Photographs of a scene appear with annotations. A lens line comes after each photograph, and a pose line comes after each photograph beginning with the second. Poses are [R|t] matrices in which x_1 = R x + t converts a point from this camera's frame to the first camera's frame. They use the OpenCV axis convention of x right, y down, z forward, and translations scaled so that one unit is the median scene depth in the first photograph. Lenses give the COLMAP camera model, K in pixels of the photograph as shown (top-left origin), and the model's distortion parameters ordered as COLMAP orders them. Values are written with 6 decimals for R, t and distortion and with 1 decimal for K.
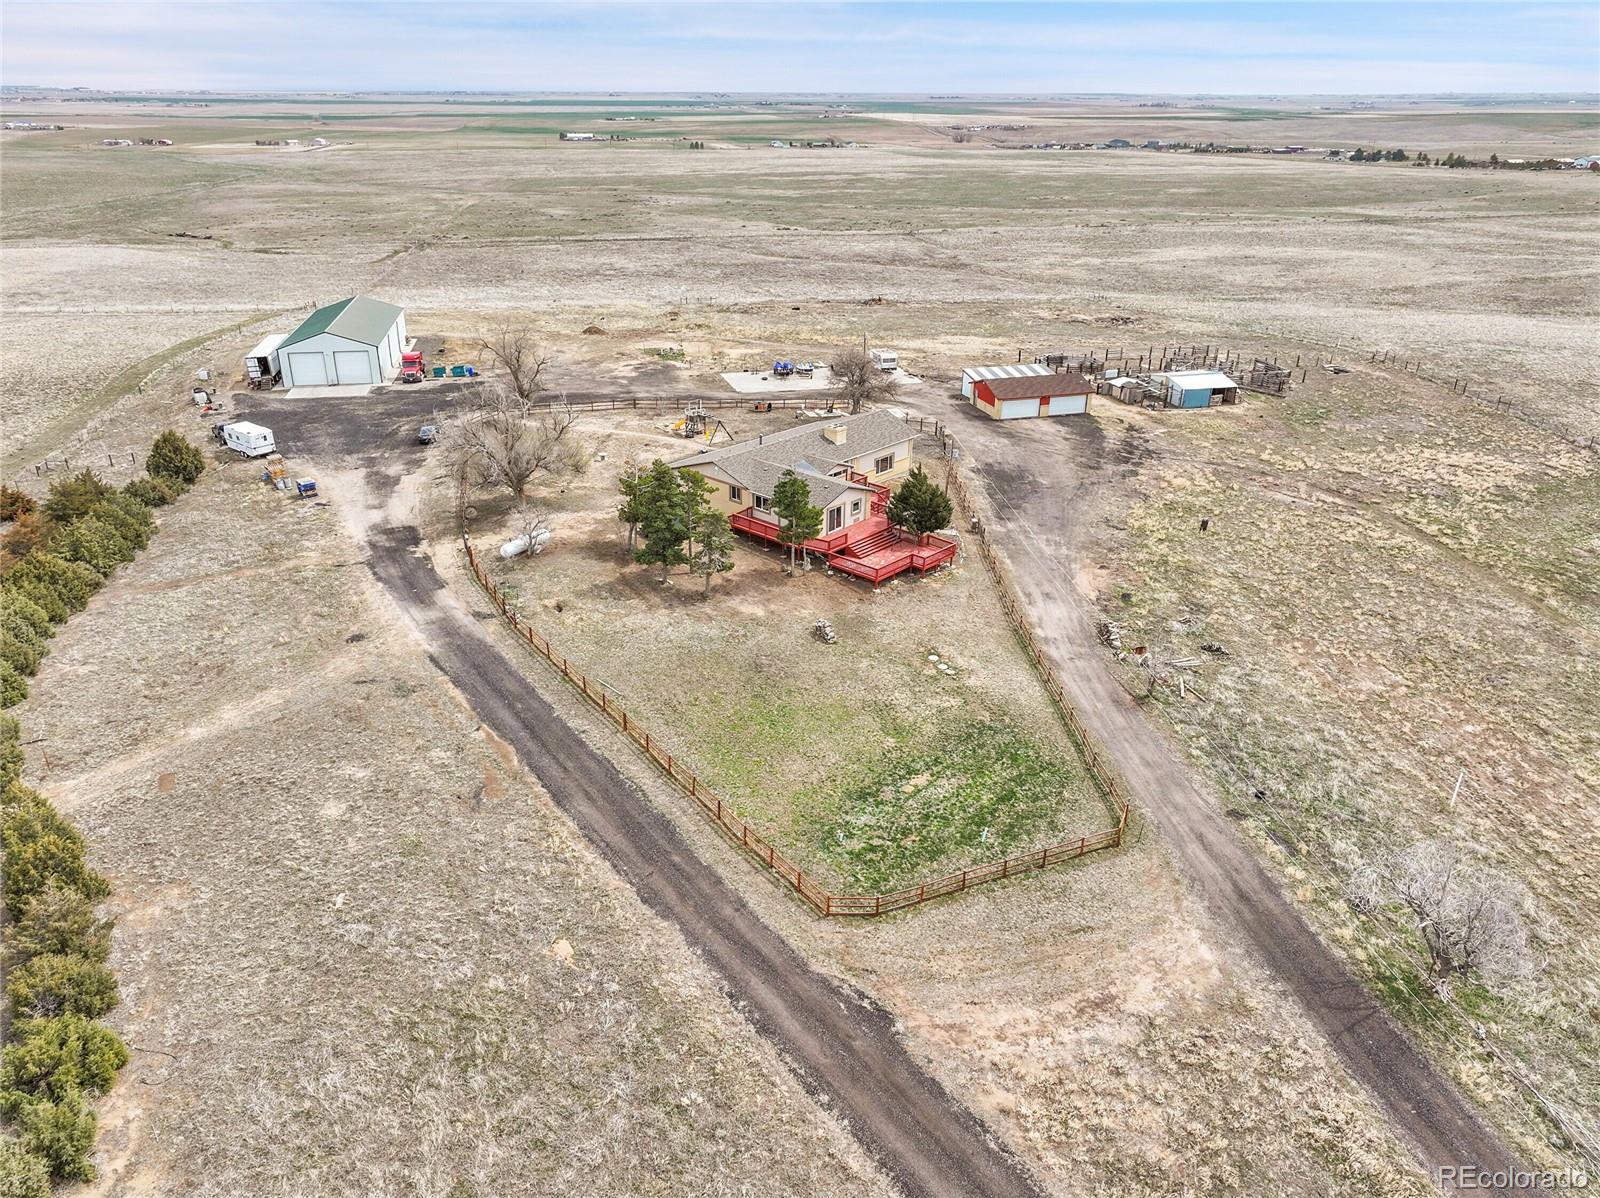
lens RADIAL K [[1114.7, 0, 807.3], [0, 1114.7, 598.2], [0, 0, 1]] dist [0.004438, 0.002089]
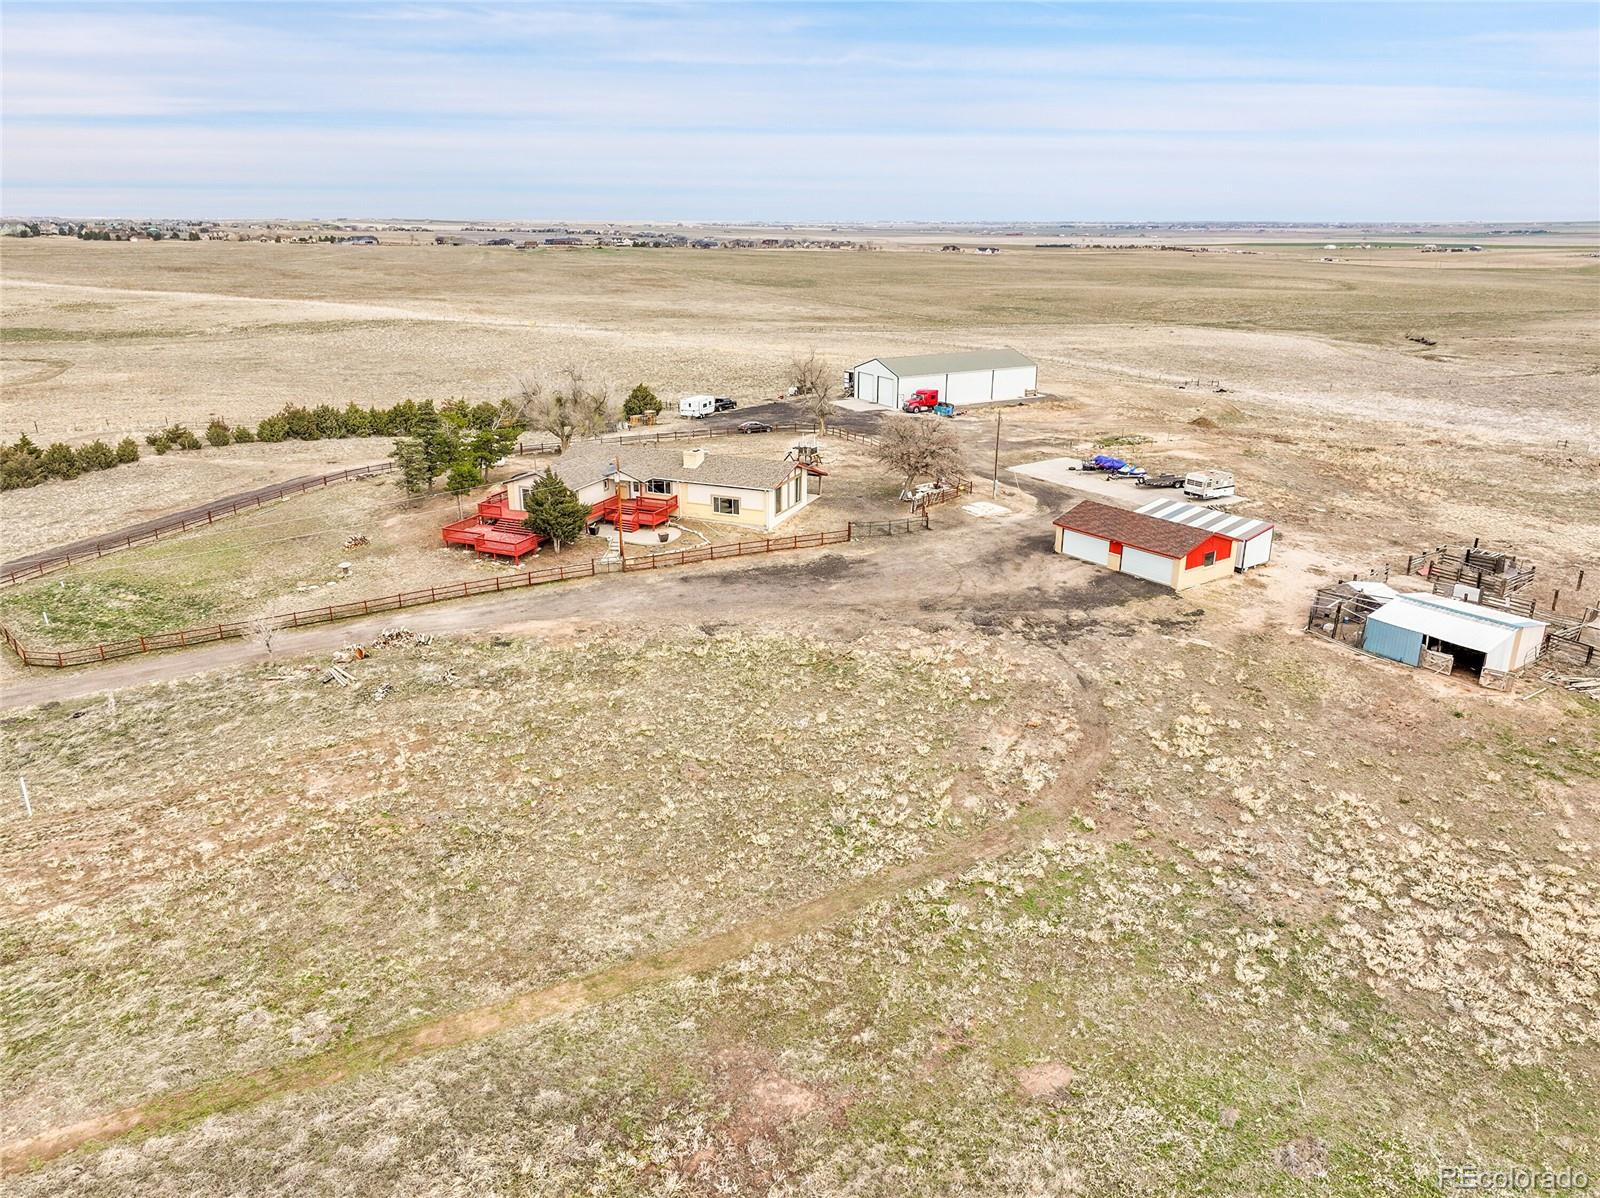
lens RADIAL K [[1114.7, 0, 807.0], [0, 1114.7, 598.6], [0, 0, 1]] dist [0.004438, 0.002089]
pose [[0.330338, 0.301225, -0.894506, 0.930750], [-0.394978, 0.904854, 0.158846, -0.219368], [0.857245, 0.300838, 0.417885, 0.670776]]
